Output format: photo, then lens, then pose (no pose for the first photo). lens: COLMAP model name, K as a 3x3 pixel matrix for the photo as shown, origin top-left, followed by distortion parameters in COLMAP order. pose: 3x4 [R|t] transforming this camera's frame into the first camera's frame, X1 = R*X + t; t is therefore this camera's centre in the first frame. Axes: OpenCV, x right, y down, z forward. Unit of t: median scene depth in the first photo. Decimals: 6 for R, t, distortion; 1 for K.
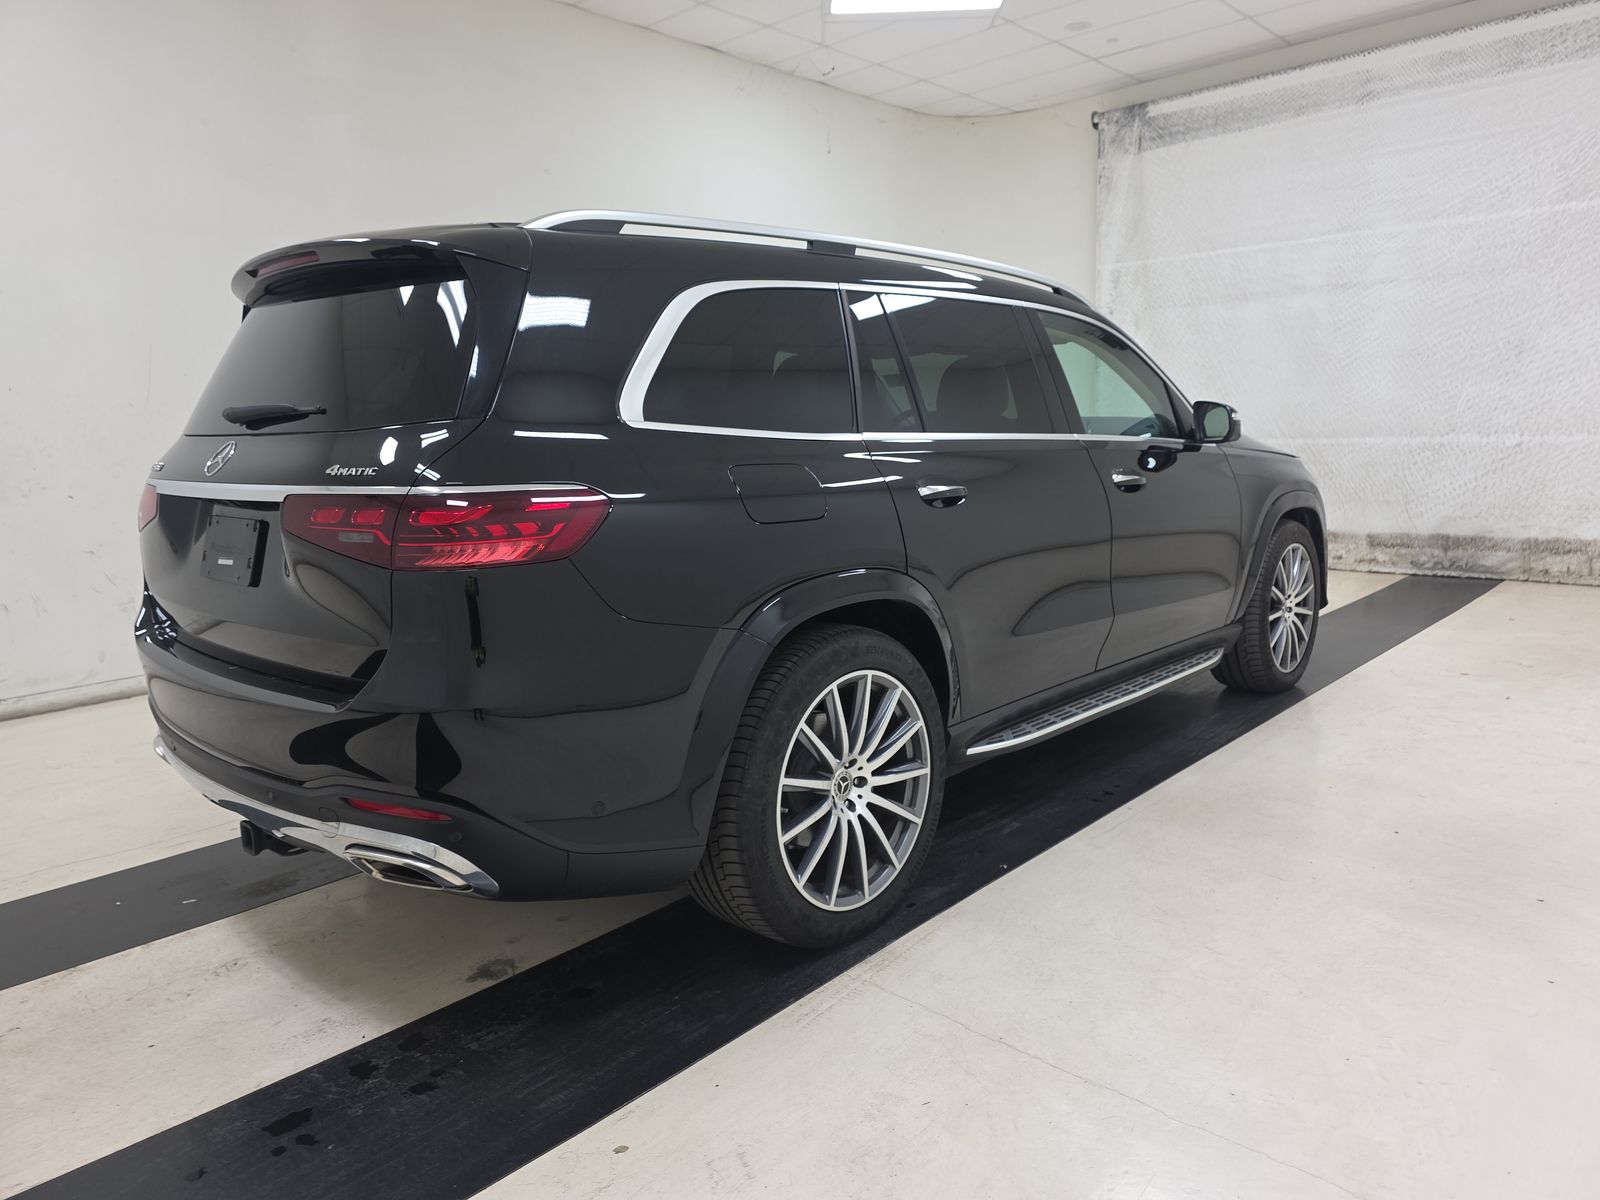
lens RADIAL K [[1074.8, 0, 814.1], [0, 1074.8, 578.3], [0, 0, 1]] dist [0.034524, -0.026267]
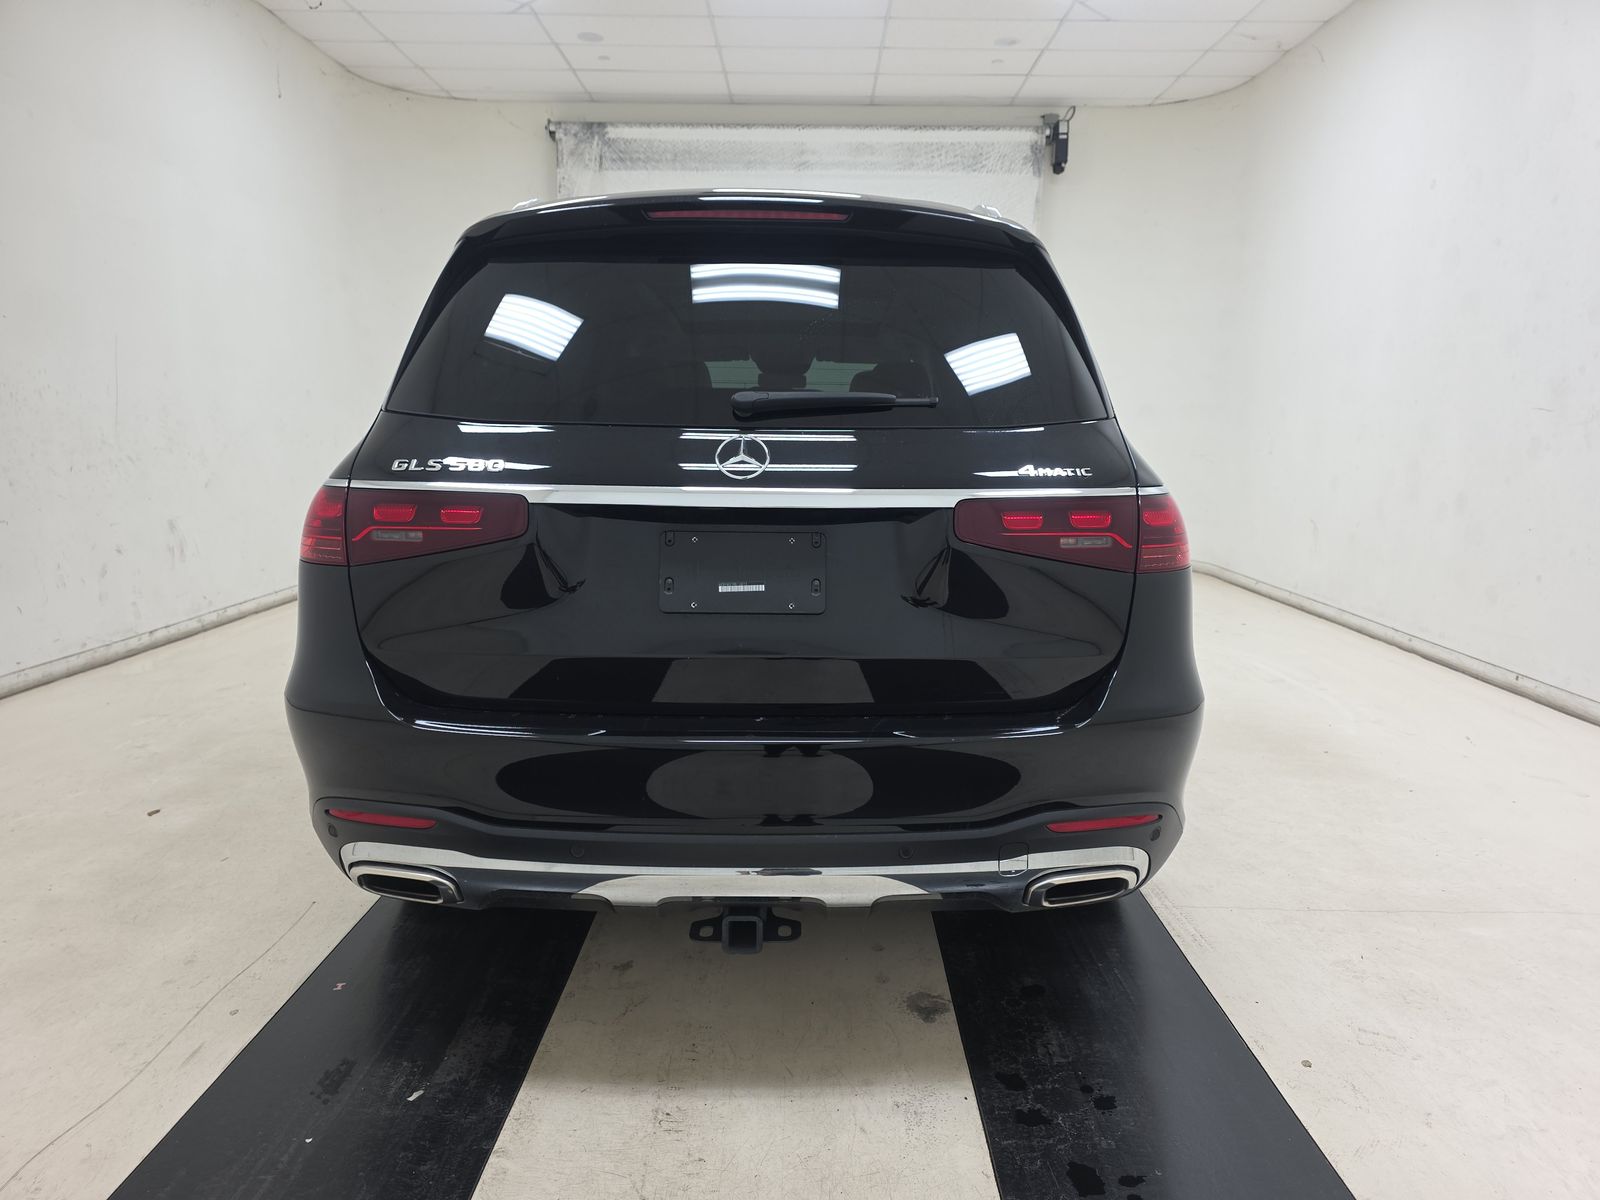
lens RADIAL K [[1074.8, 0, 812.1], [0, 1074.8, 603.0], [0, 0, 1]] dist [0.034524, -0.026267]
pose [[0.736453, -0.076455, 0.672154, -0.320660], [0.066875, 0.996954, 0.040127, -0.010102], [-0.673175, 0.015398, 0.739323, 0.121699]]
